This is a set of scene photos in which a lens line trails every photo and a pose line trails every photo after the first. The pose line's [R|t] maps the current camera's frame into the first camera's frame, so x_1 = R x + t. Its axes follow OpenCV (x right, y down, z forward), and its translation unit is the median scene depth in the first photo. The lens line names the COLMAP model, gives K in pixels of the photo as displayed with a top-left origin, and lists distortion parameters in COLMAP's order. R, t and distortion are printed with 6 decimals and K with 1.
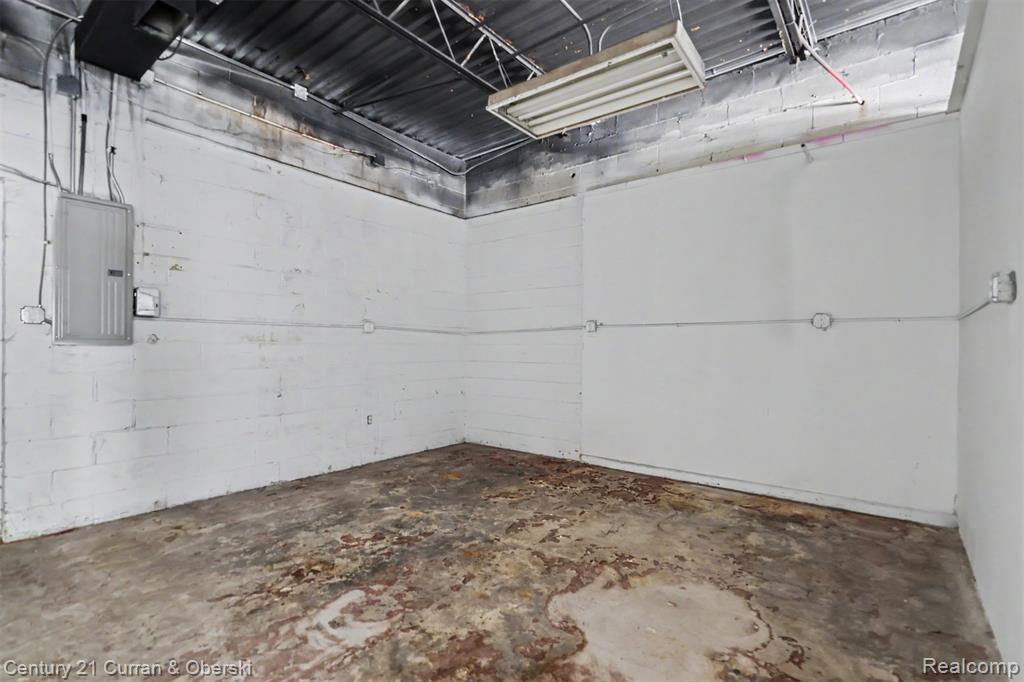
lens RADIAL K [[482.9, 0, 512.0], [0, 482.9, 341.0], [0, 0, 1]] dist [0.001538, -0.000130]
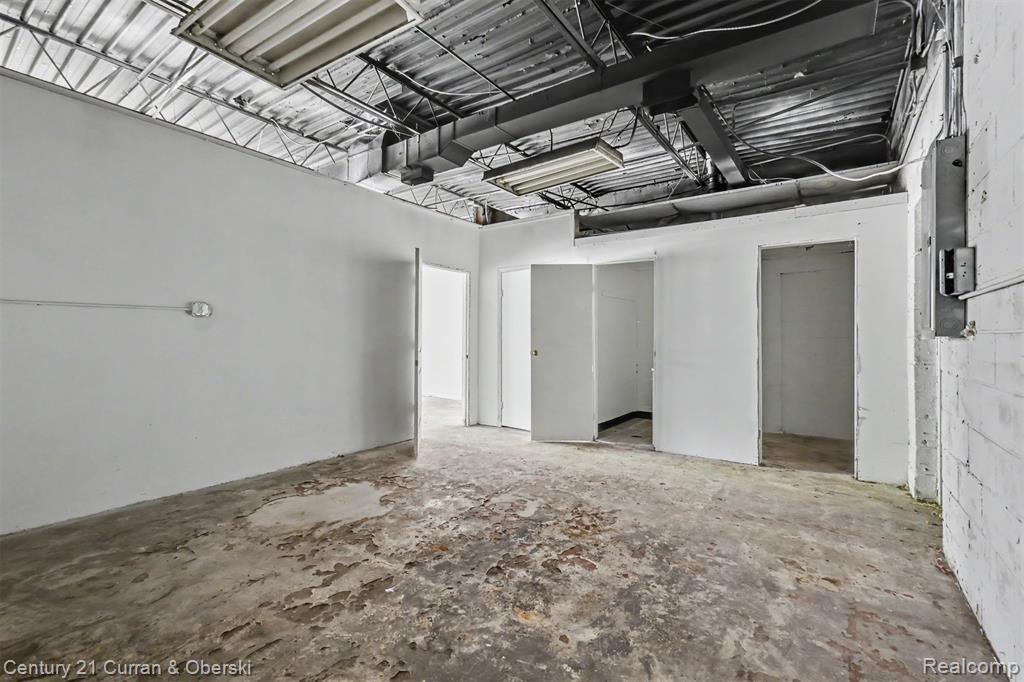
lens RADIAL K [[467.1, 0, 512.0], [0, 467.1, 341.0], [0, 0, 1]] dist [0.000351, 0.000572]
pose [[-0.999132, -0.006039, -0.041224, -0.192082], [-0.005631, 0.999934, -0.009993, 0.027961], [0.041281, -0.009752, -0.999100, 1.995180]]
